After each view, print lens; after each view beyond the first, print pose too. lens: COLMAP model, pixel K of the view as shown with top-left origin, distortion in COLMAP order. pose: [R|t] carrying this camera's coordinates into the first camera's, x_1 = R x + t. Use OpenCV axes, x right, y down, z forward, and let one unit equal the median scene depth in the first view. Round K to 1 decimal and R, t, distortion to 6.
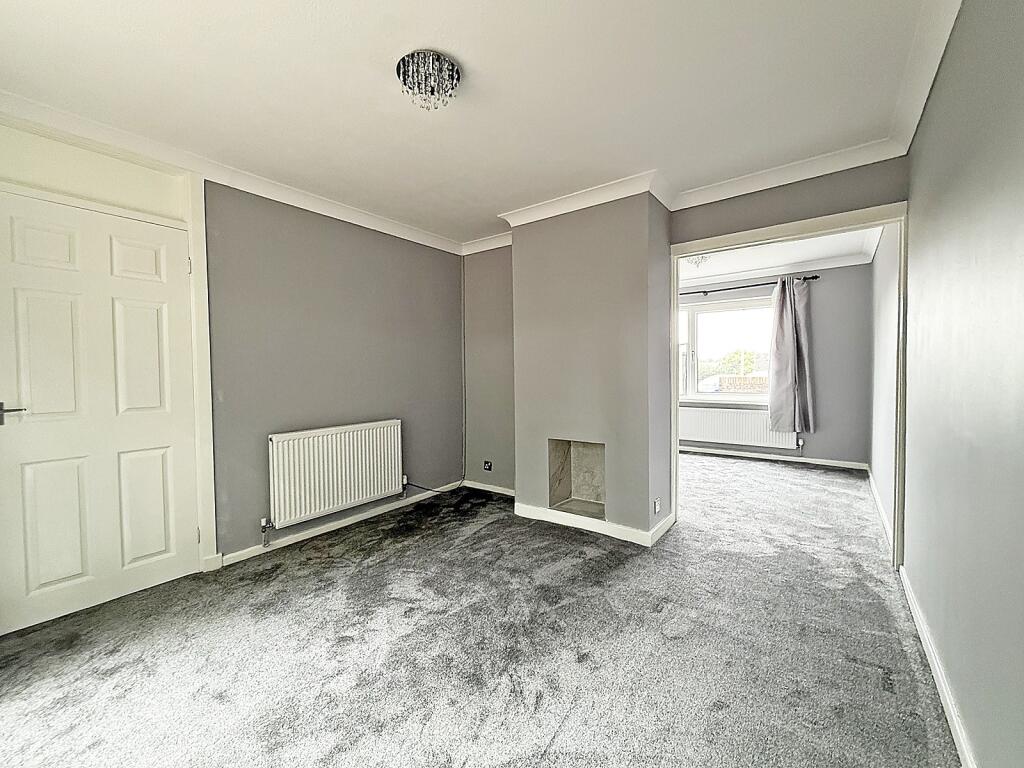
lens RADIAL K [[419.4, 0, 519.2], [0, 419.4, 384.4], [0, 0, 1]] dist [-0.000395, 0.000180]
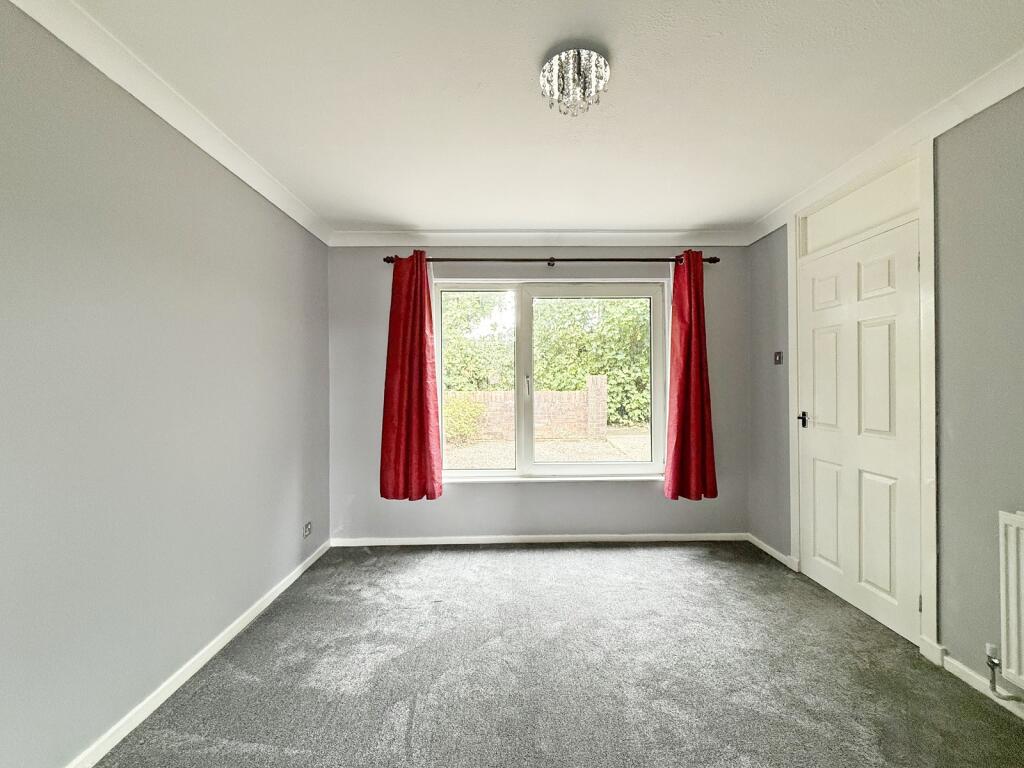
lens RADIAL K [[411.5, 0, 514.1], [0, 411.5, 383.7], [0, 0, 1]] dist [0.000088, 0.000201]
pose [[-0.798753, 0.021962, -0.601258, 0.342895], [0.002811, 0.999459, 0.032773, -0.088478], [0.601652, 0.024487, -0.798383, 1.307507]]
